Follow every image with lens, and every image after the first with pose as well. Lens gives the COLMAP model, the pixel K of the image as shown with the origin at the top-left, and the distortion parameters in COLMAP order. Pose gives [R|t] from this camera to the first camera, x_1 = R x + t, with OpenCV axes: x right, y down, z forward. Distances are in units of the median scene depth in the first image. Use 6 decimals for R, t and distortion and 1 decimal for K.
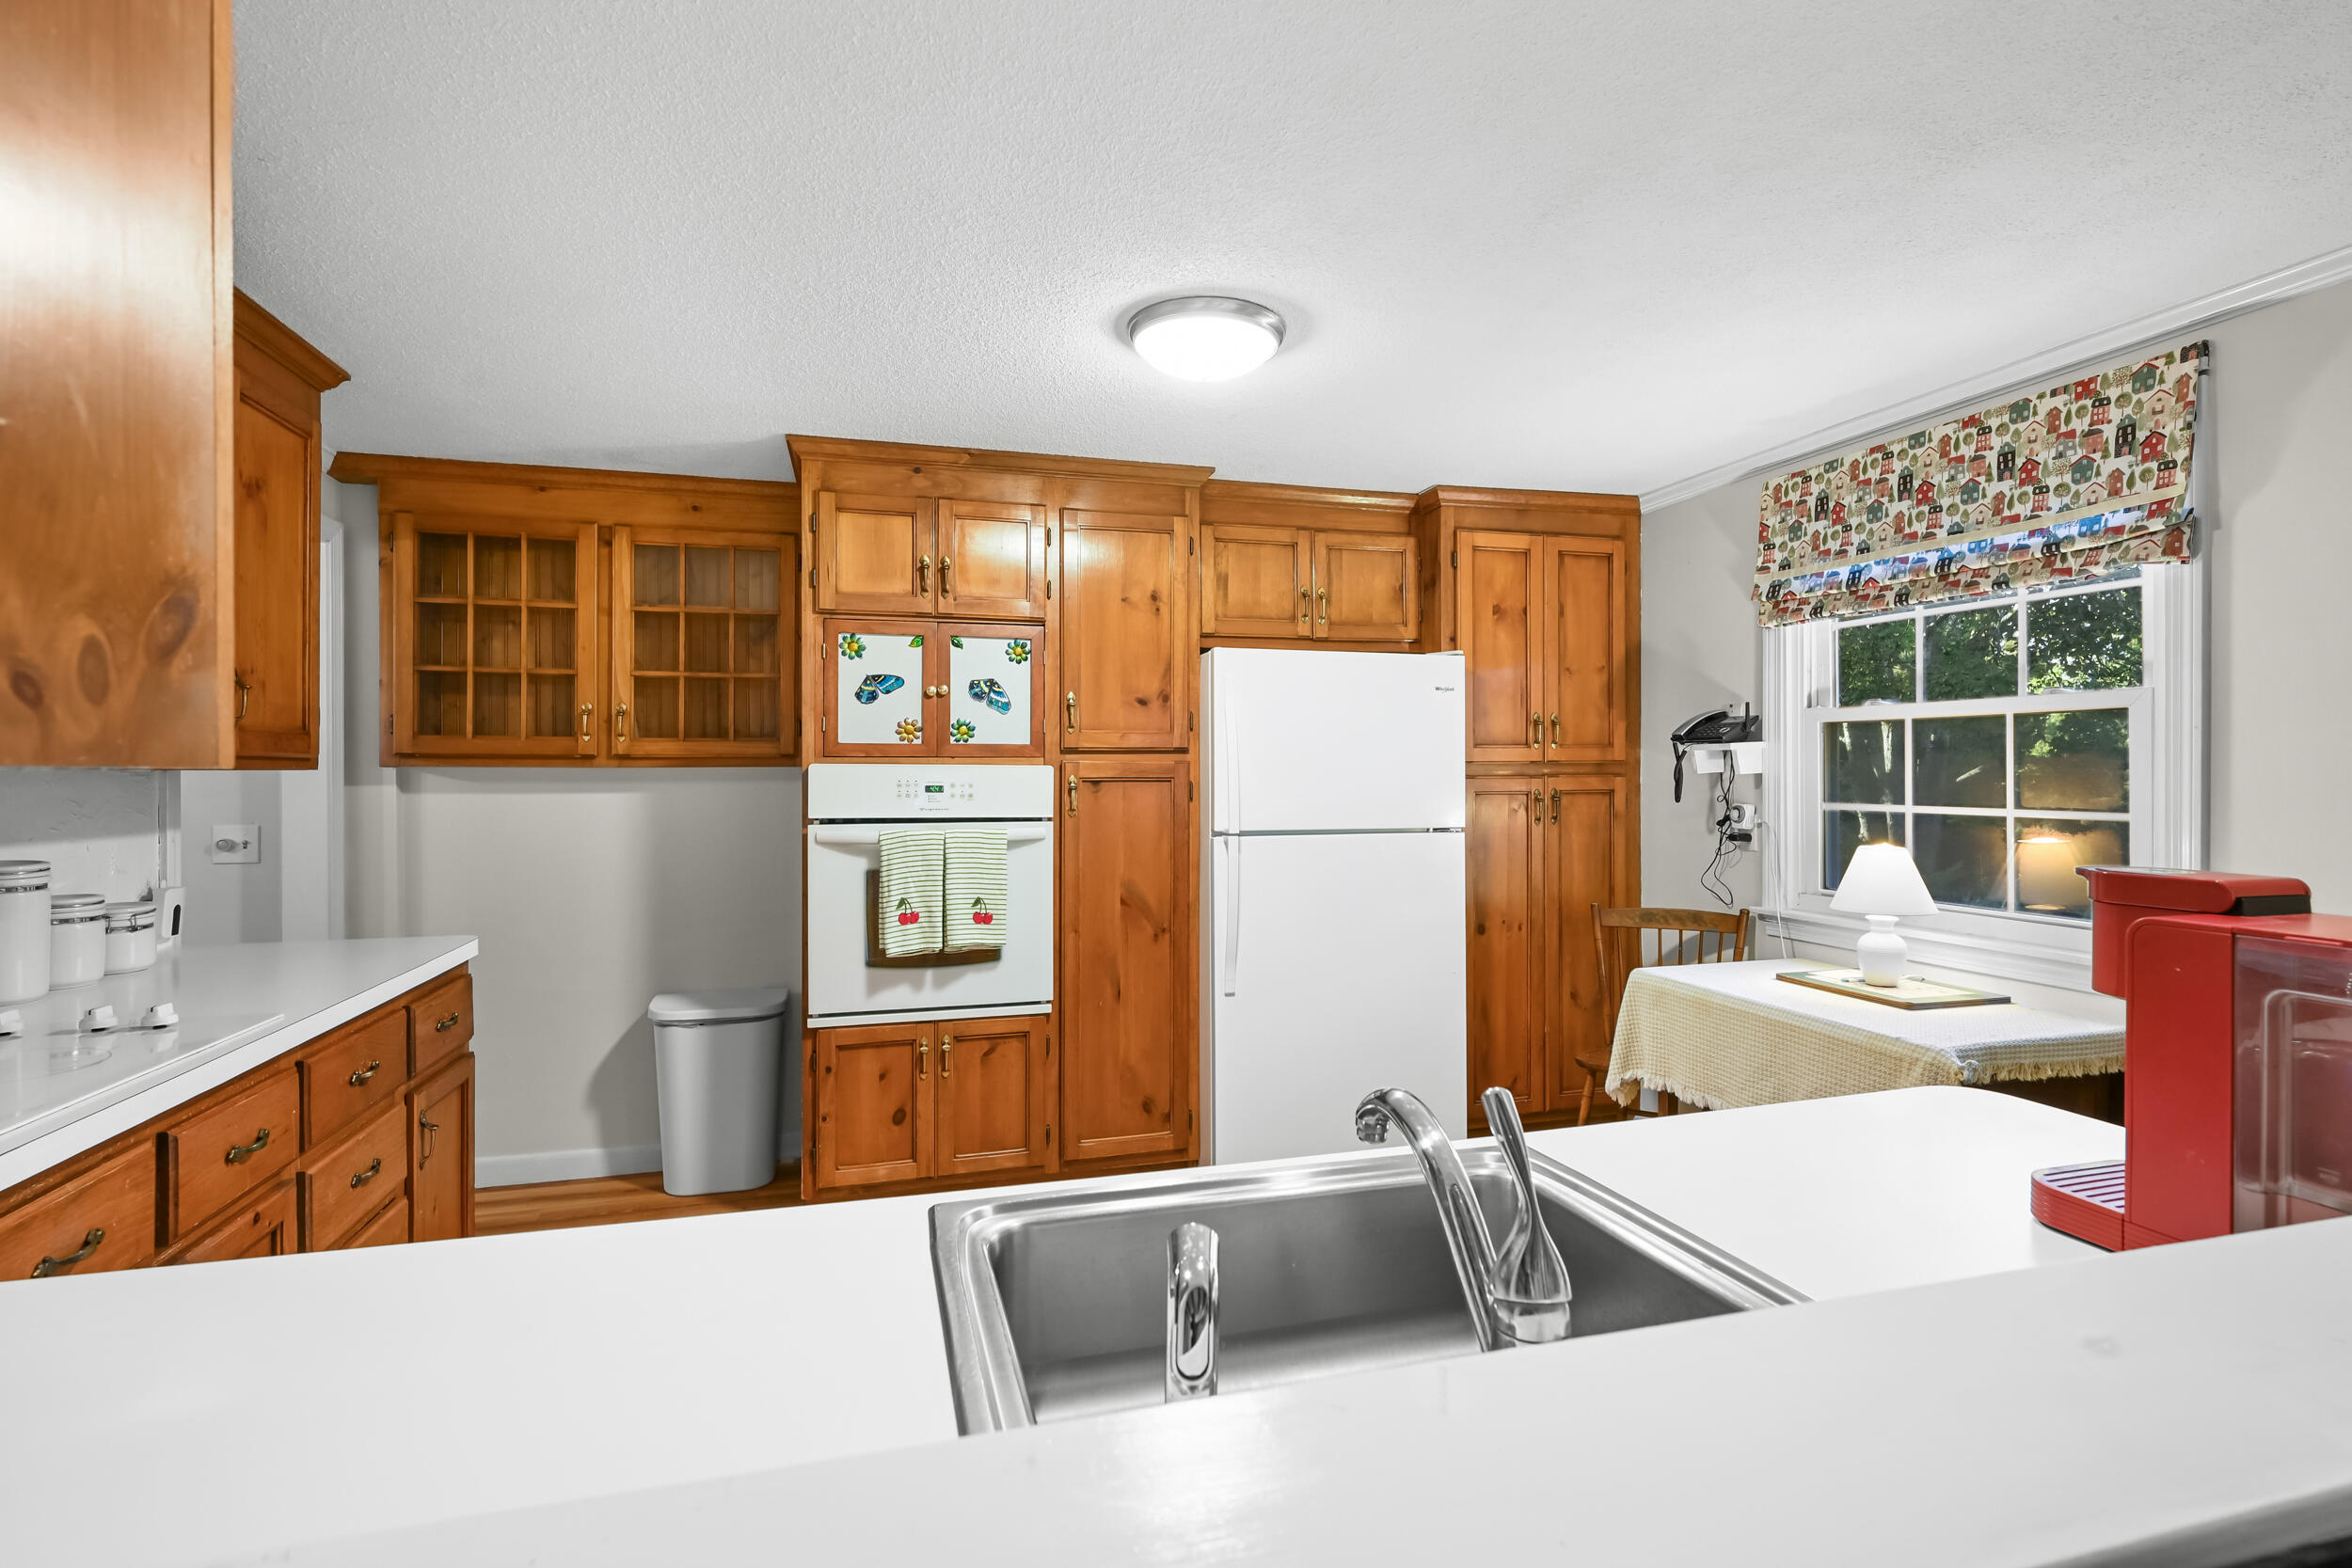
lens RADIAL K [[1125.4, 0, 1177.1], [0, 1125.4, 780.8], [0, 0, 1]] dist [-0.001686, -0.000317]
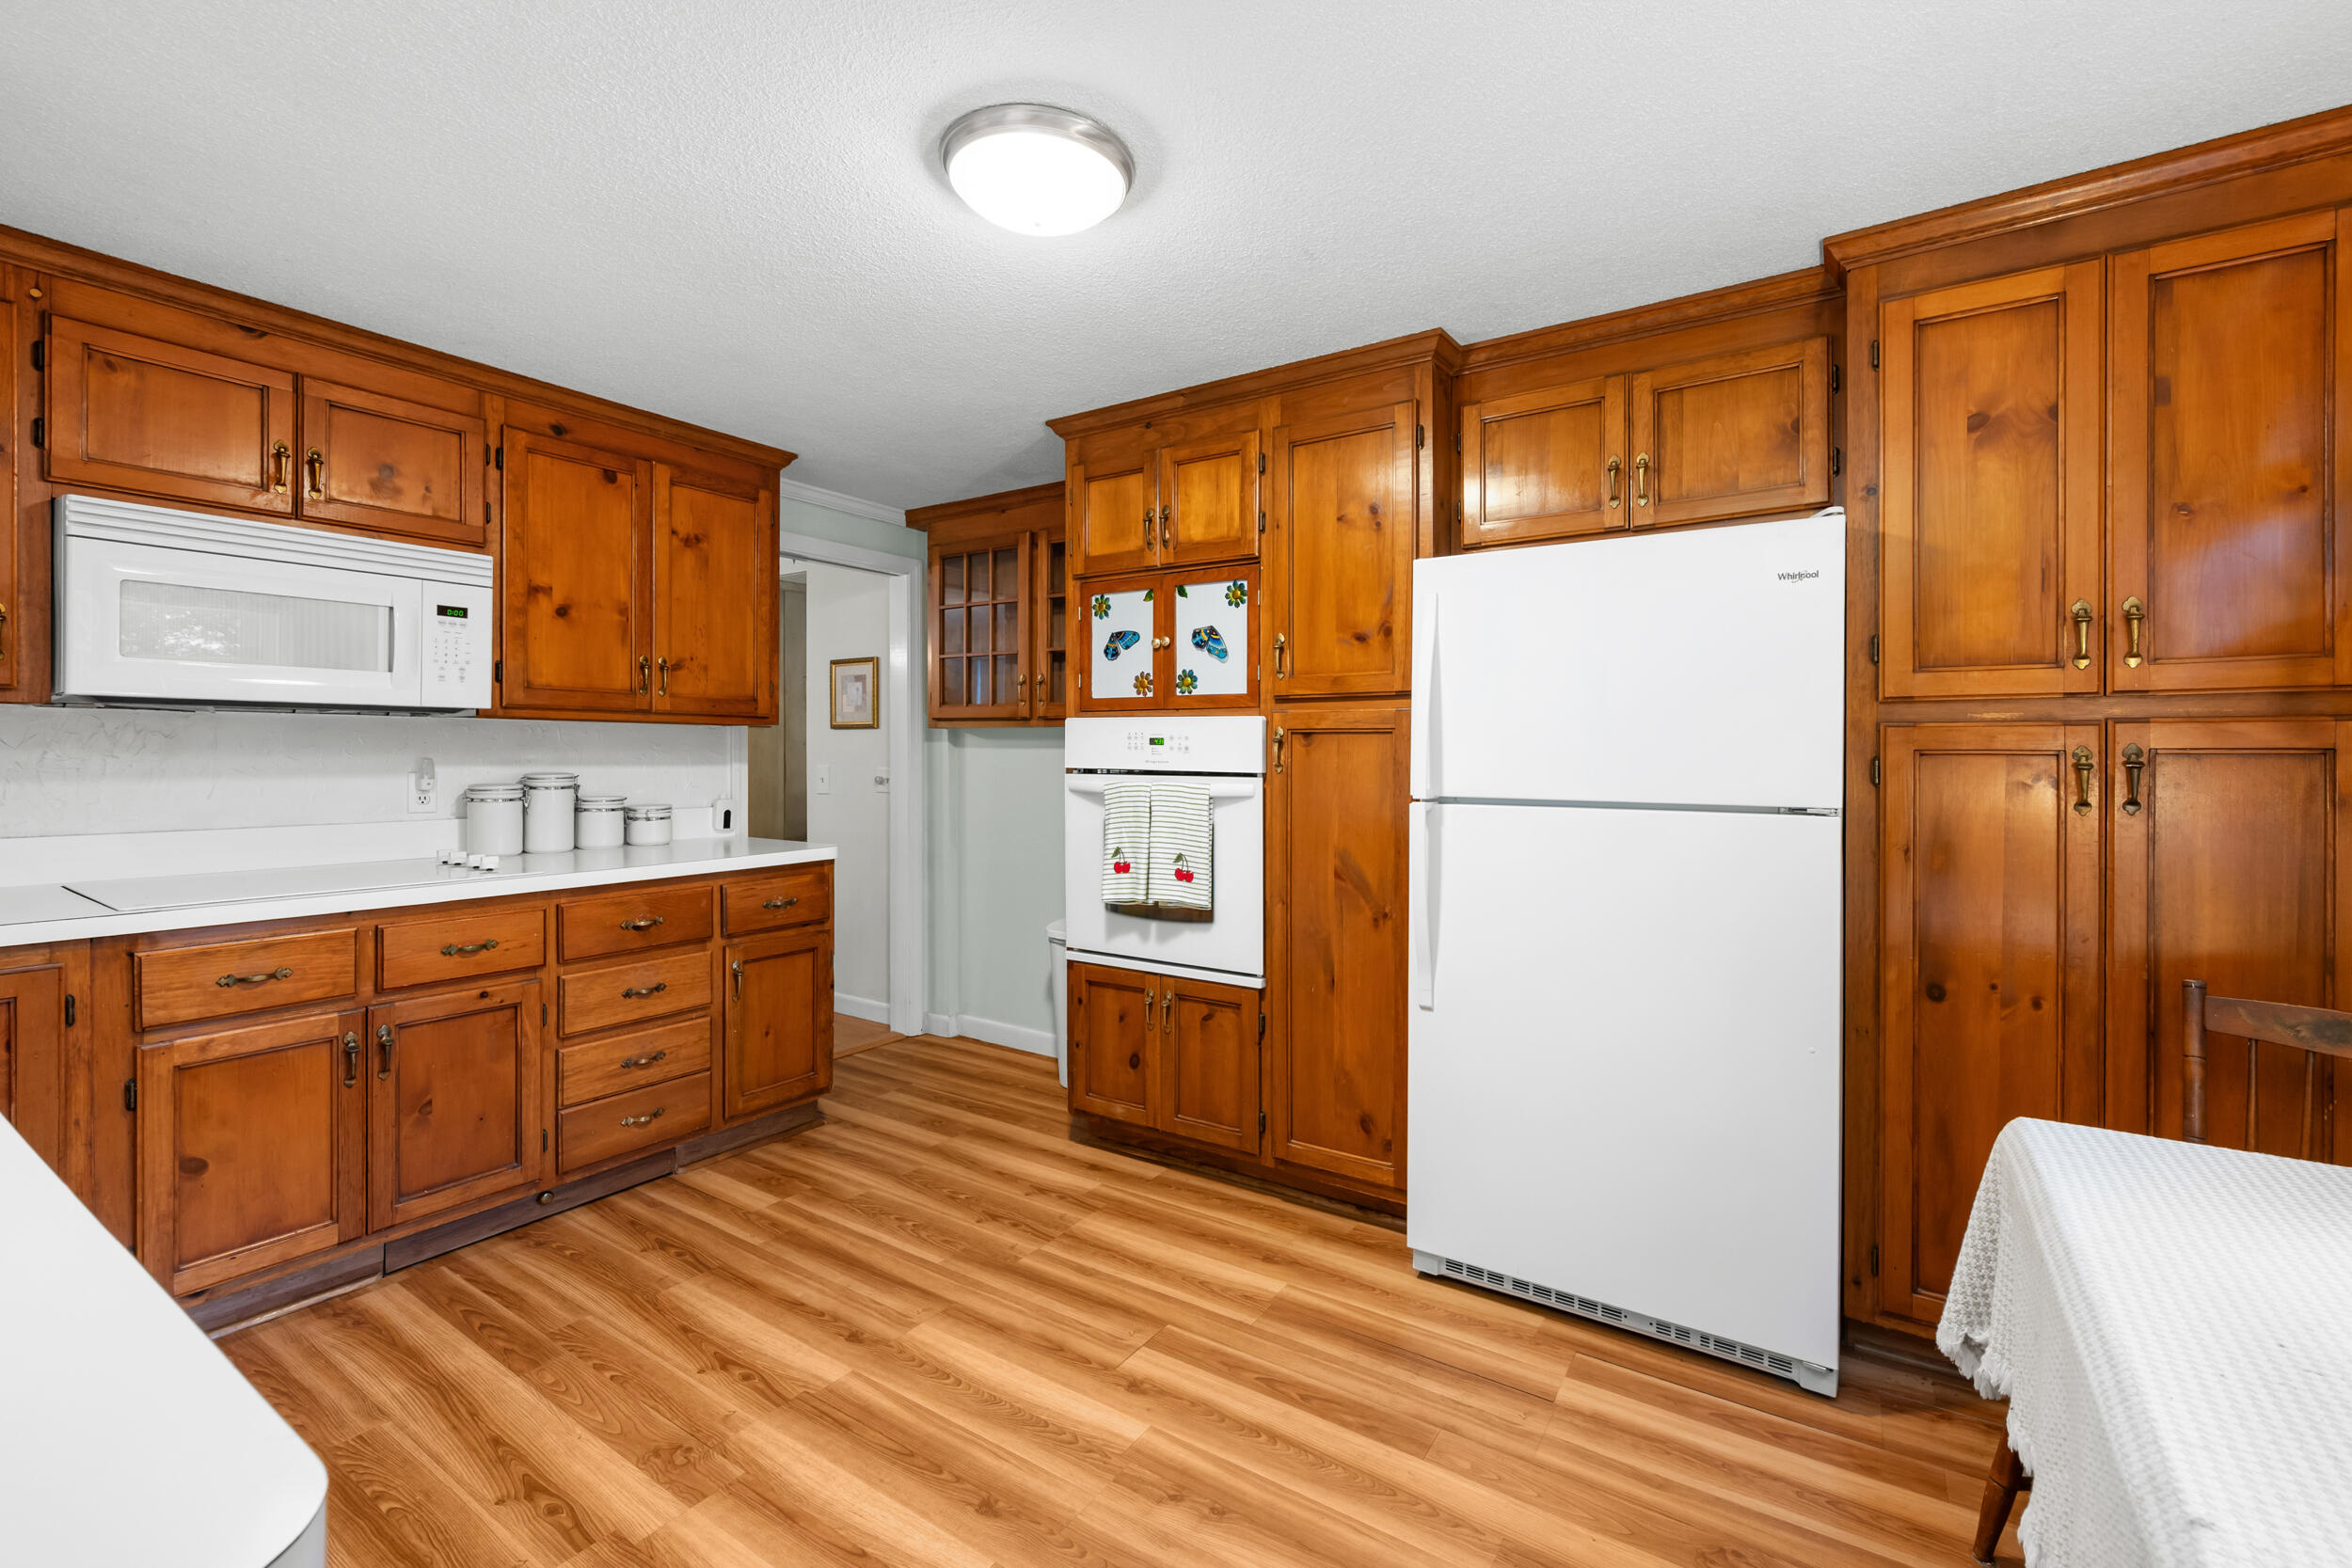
lens RADIAL K [[1017.5, 0, 1176.5], [0, 1017.5, 759.8], [0, 0, 1]] dist [0.003027, -0.000465]
pose [[0.638451, 0.011297, -0.769580, 0.477207], [-0.010681, 0.999926, 0.005818, 0.017777], [0.769588, 0.004506, 0.638524, 0.426206]]
